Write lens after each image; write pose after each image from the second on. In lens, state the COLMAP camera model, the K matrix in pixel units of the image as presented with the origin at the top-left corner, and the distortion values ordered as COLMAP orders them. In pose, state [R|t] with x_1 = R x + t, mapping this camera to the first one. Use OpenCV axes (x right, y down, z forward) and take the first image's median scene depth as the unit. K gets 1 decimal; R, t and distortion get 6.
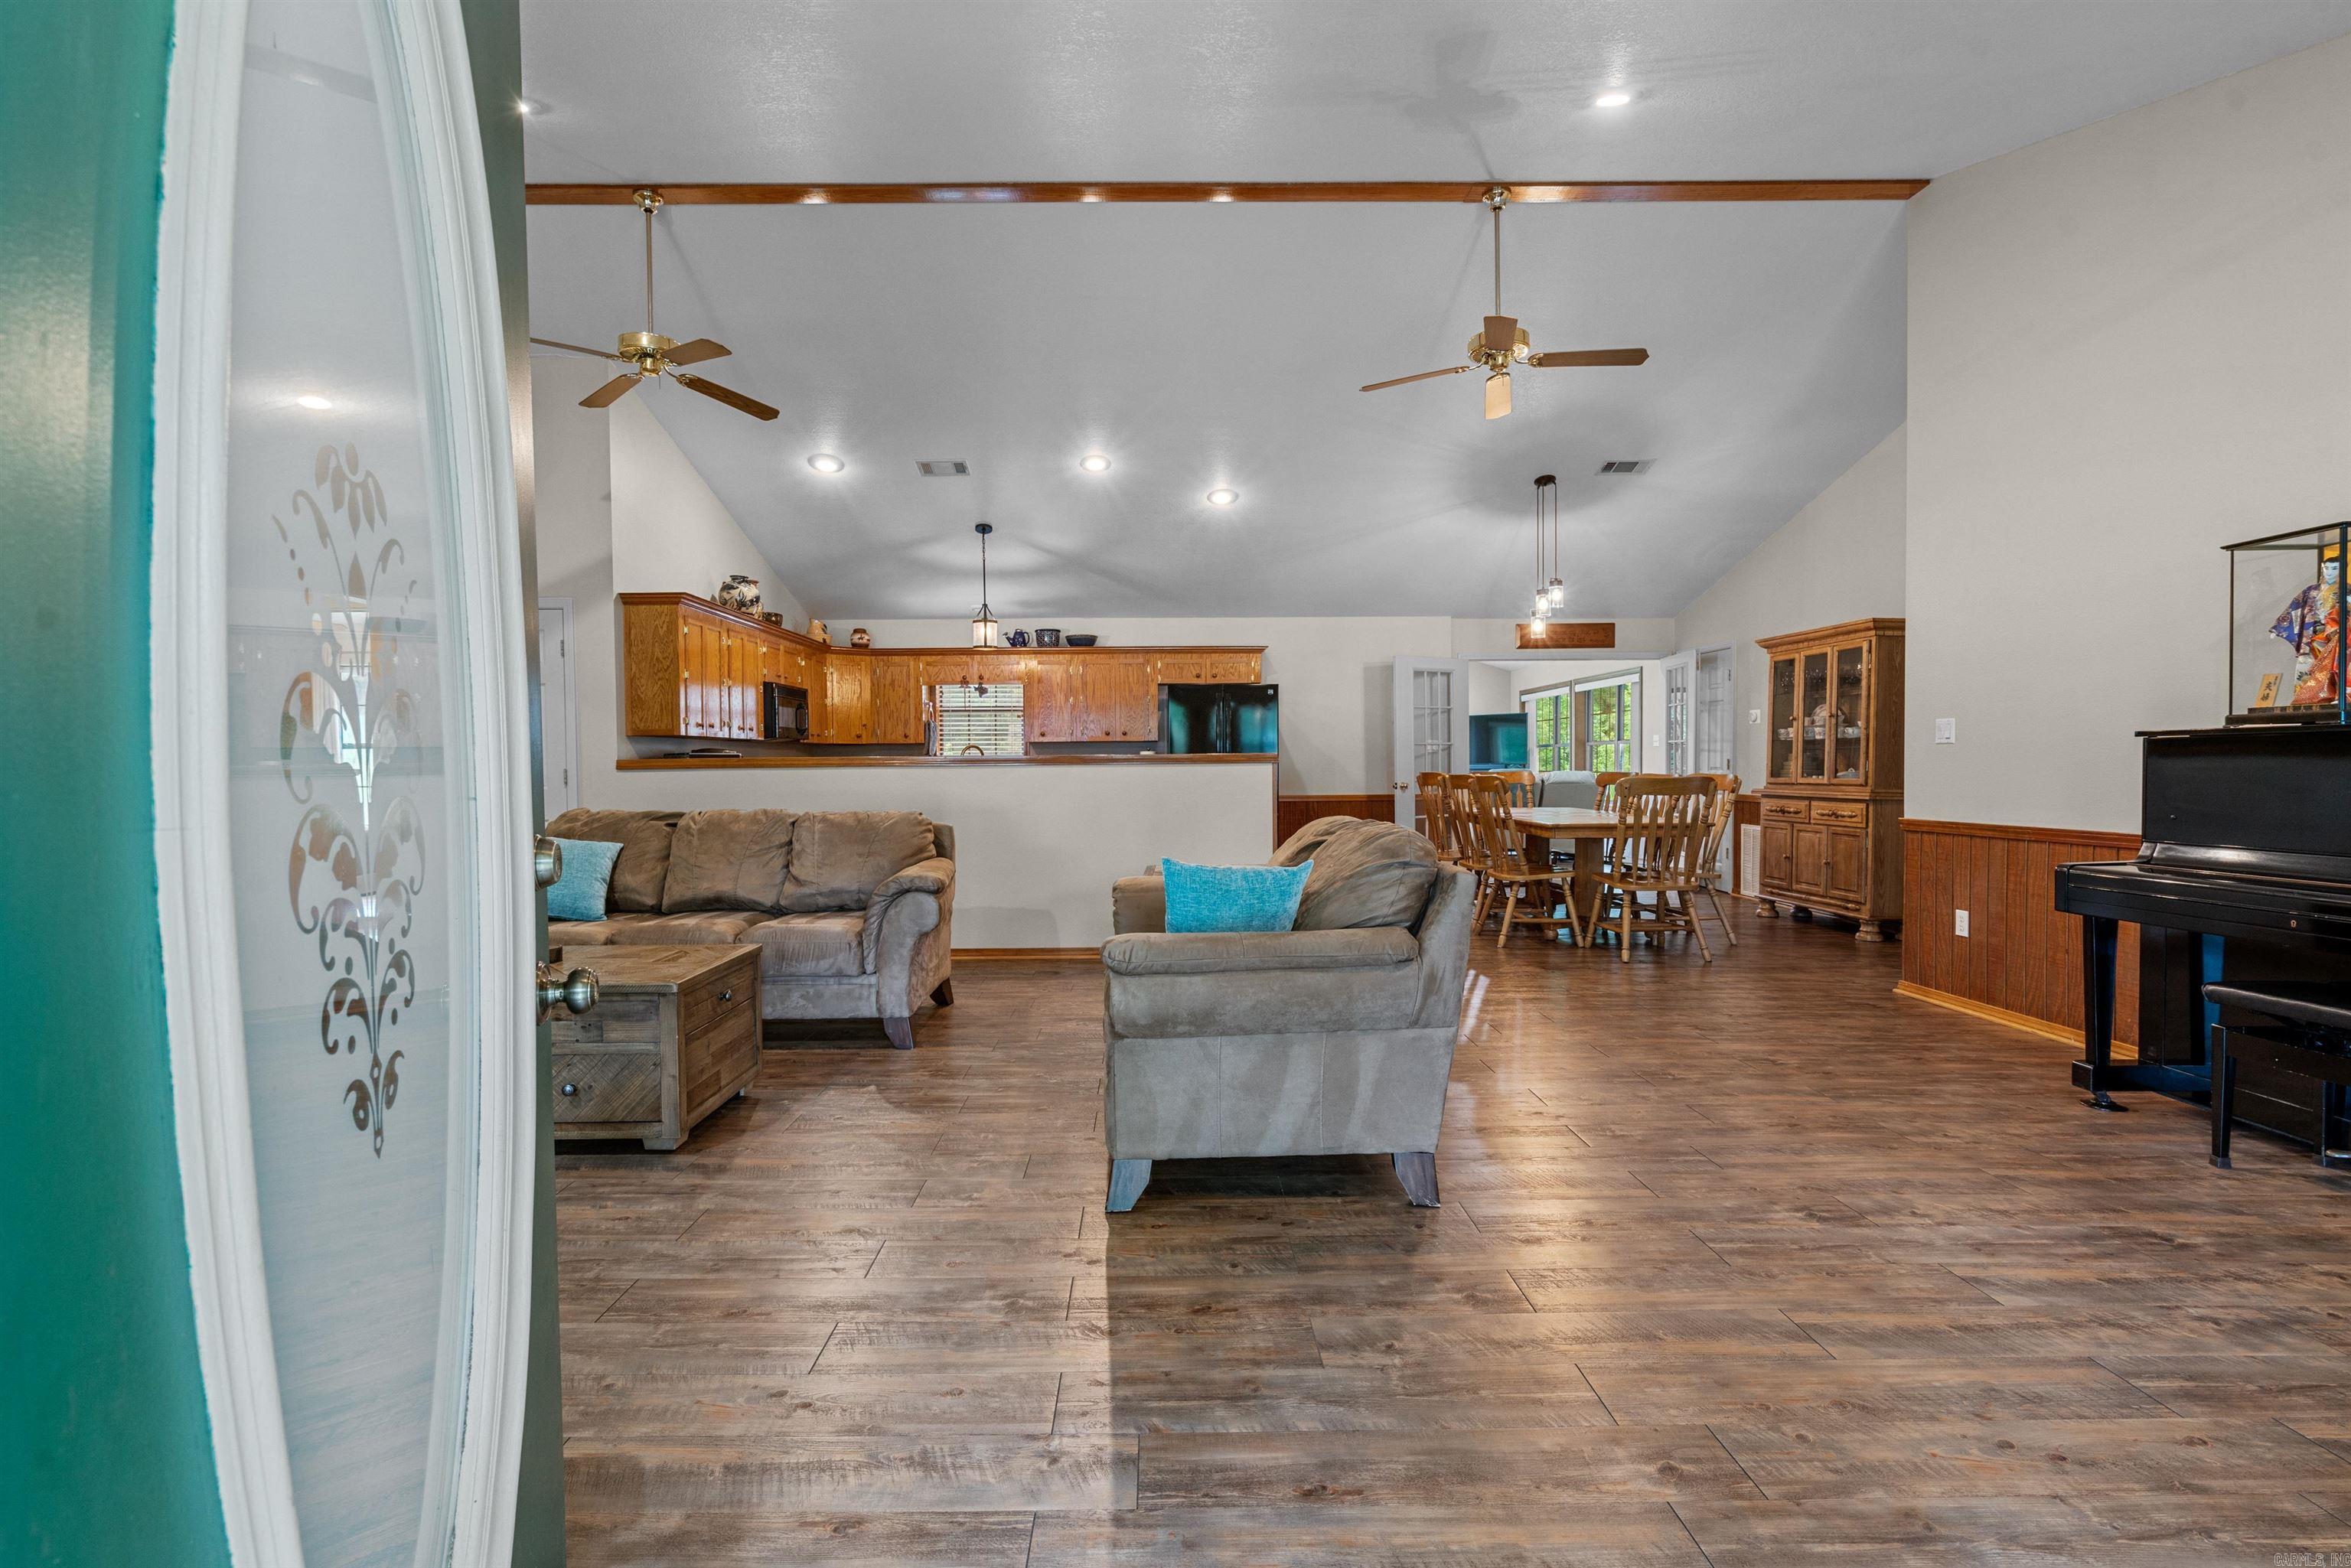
lens RADIAL K [[1088.2, 0, 1172.1], [0, 1088.2, 779.6], [0, 0, 1]] dist [0.001564, 0.000261]
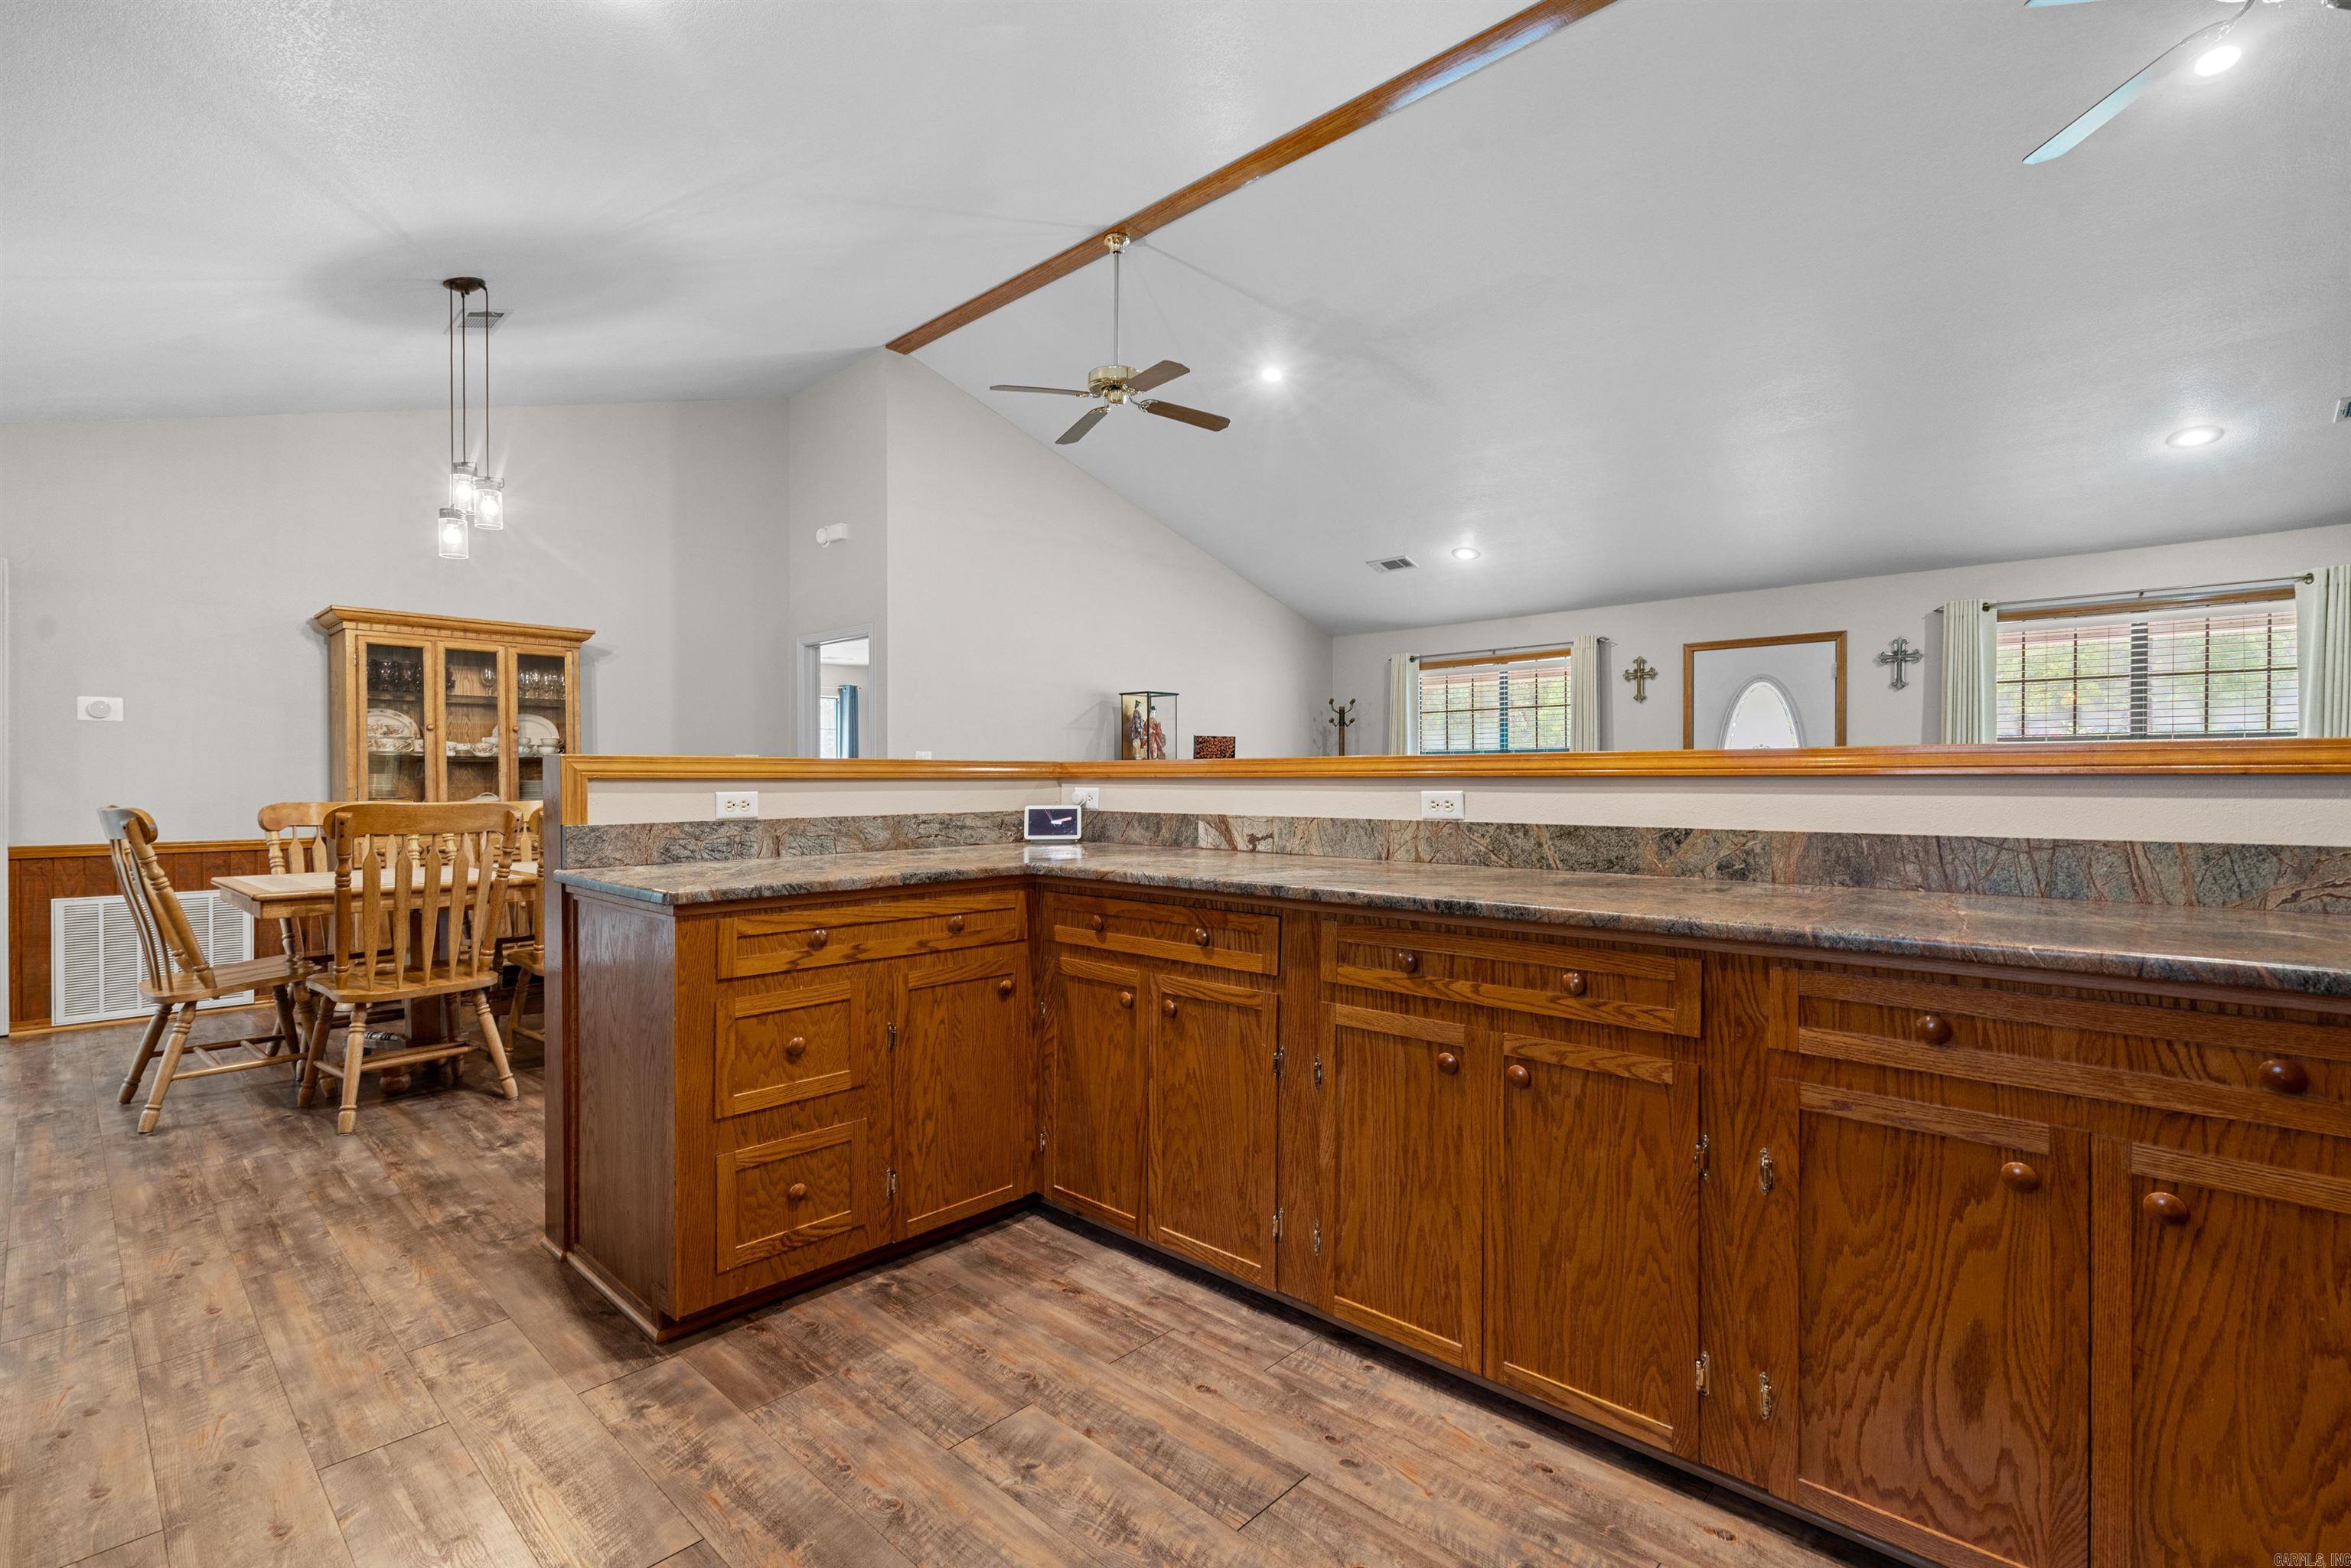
lens RADIAL K [[1088.2, 0, 1161.9], [0, 1088.2, 785.3], [0, 0, 1]] dist [0.001564, 0.000261]
pose [[-0.700861, 0.009573, 0.713233, -0.253662], [0.024931, 0.999628, 0.011082, -0.009226], [-0.712862, 0.025549, -0.700839, 0.920932]]
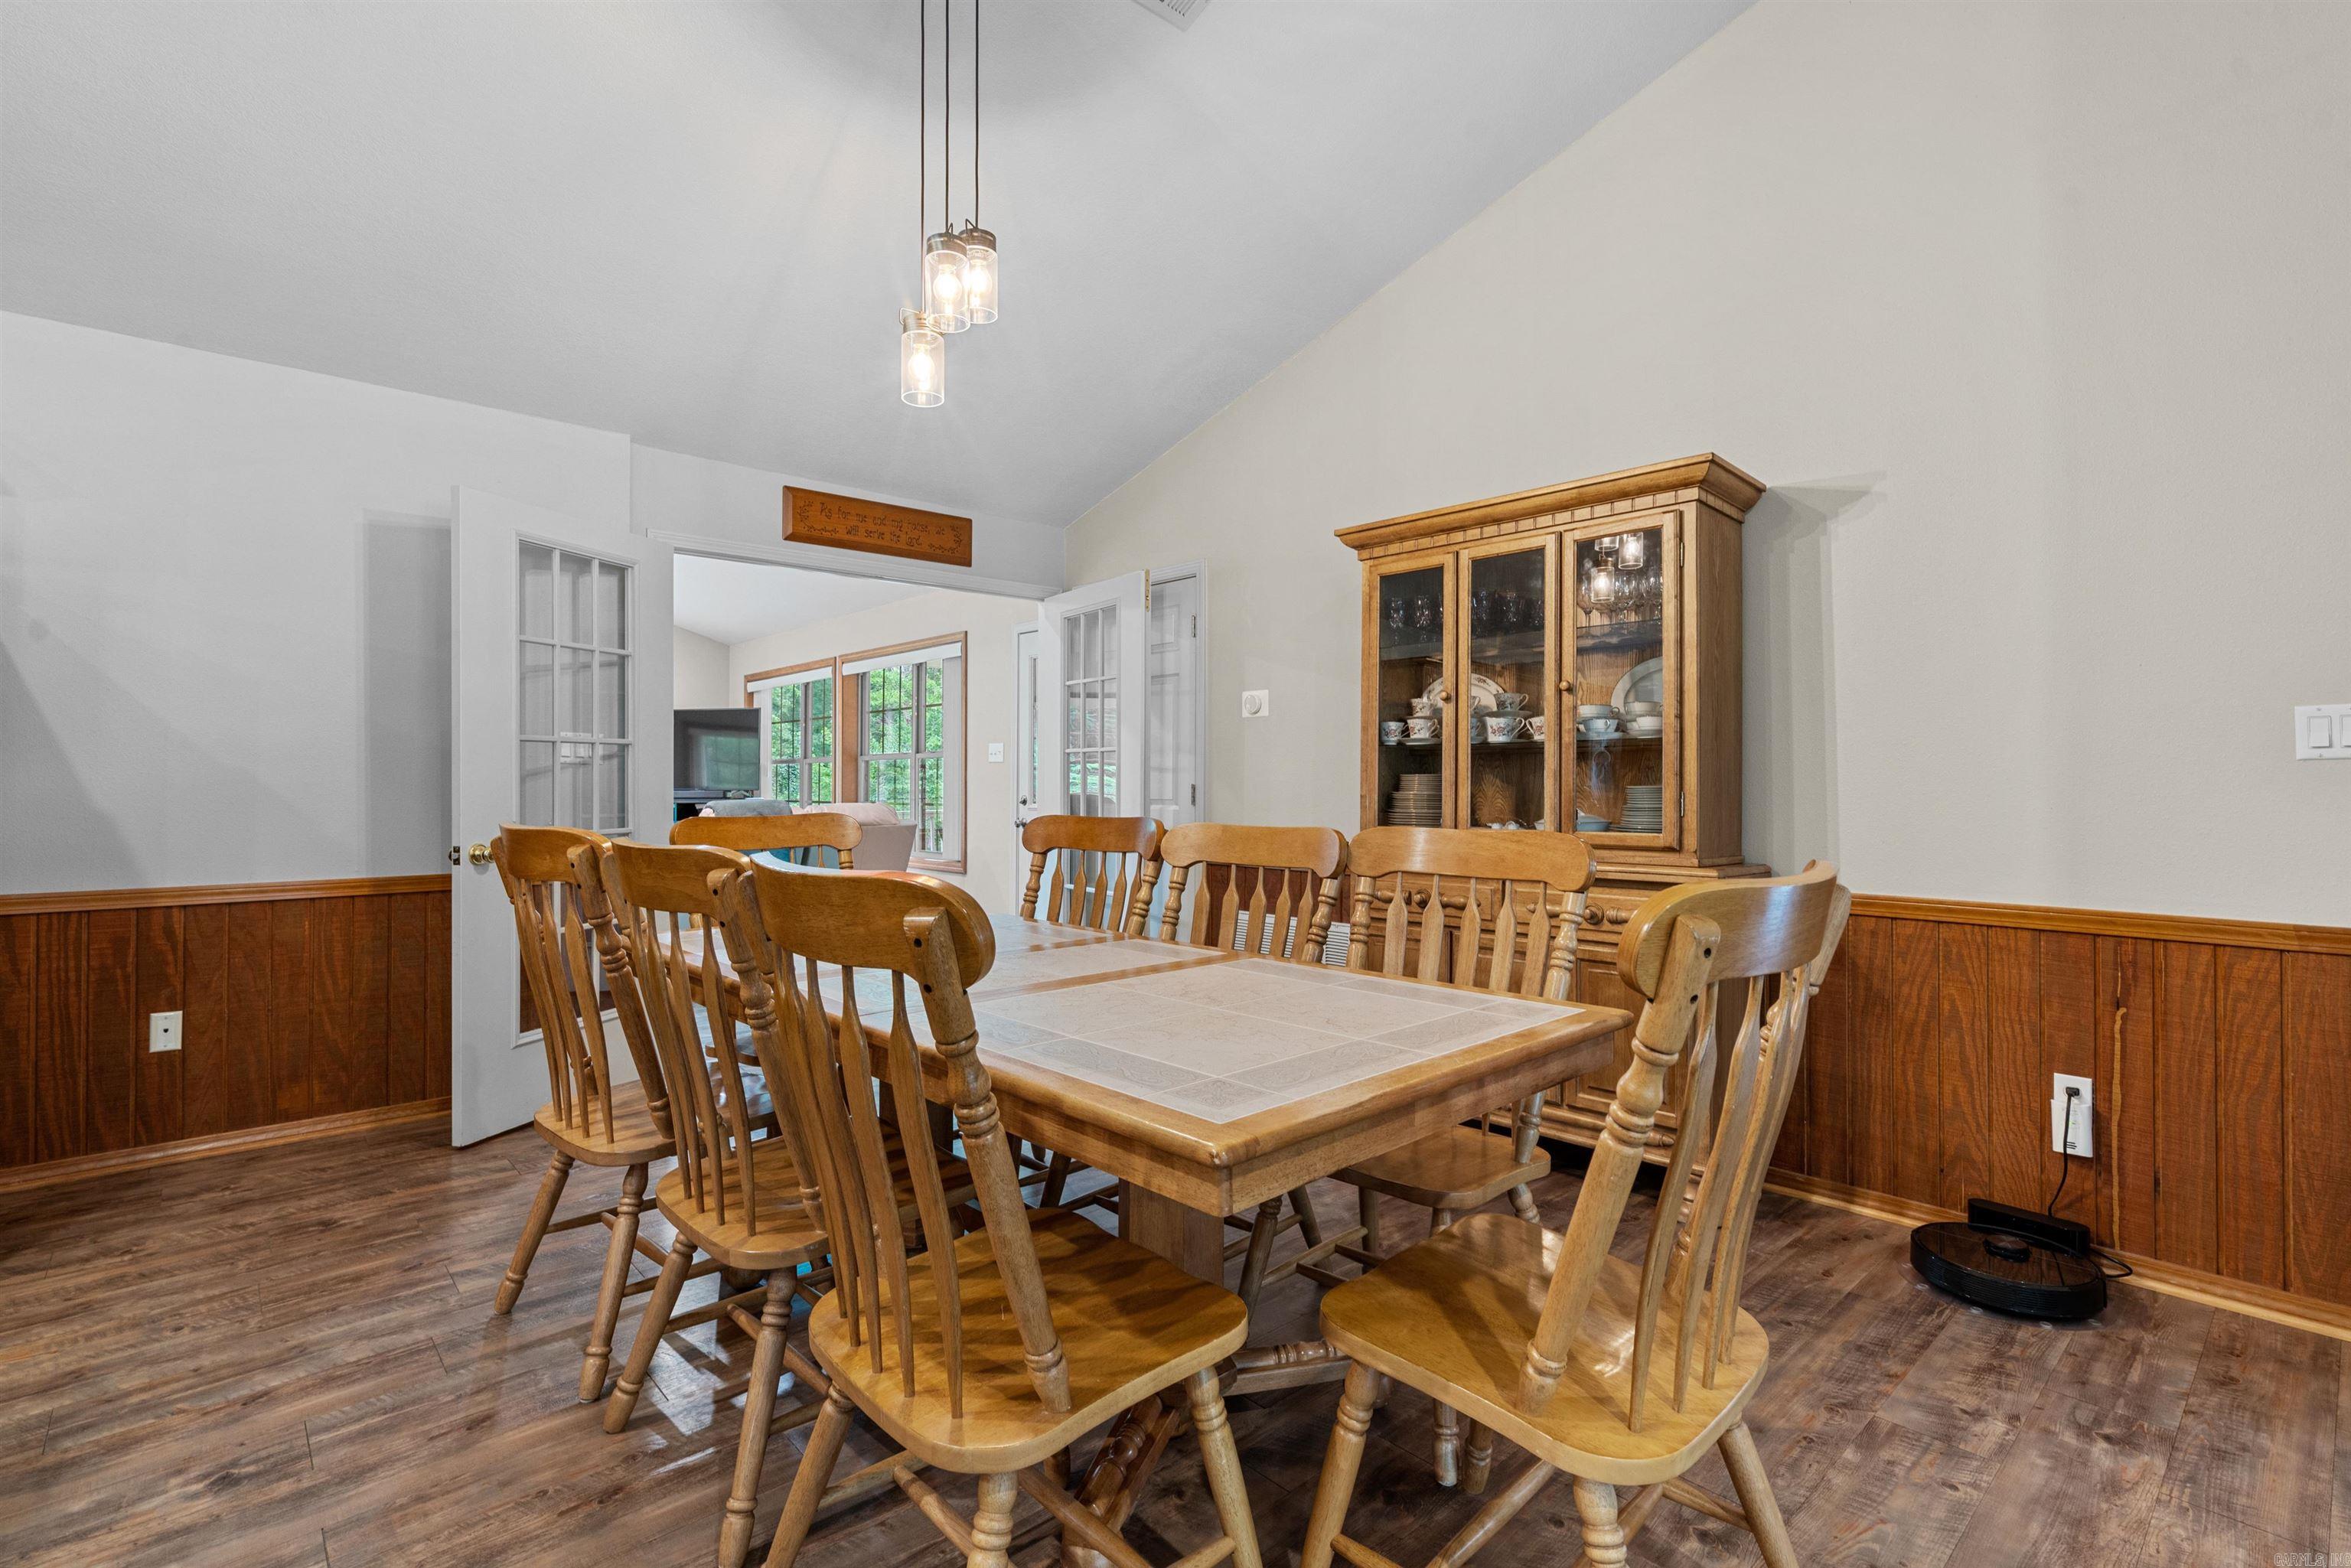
lens RADIAL K [[1088.2, 0, 1162.7], [0, 1088.2, 781.3], [0, 0, 1]] dist [0.001564, 0.000261]
pose [[0.761864, 0.008883, 0.647676, 0.149748], [0.002889, 0.999849, -0.017112, -0.010943], [-0.647730, 0.014908, 0.761724, 0.577435]]
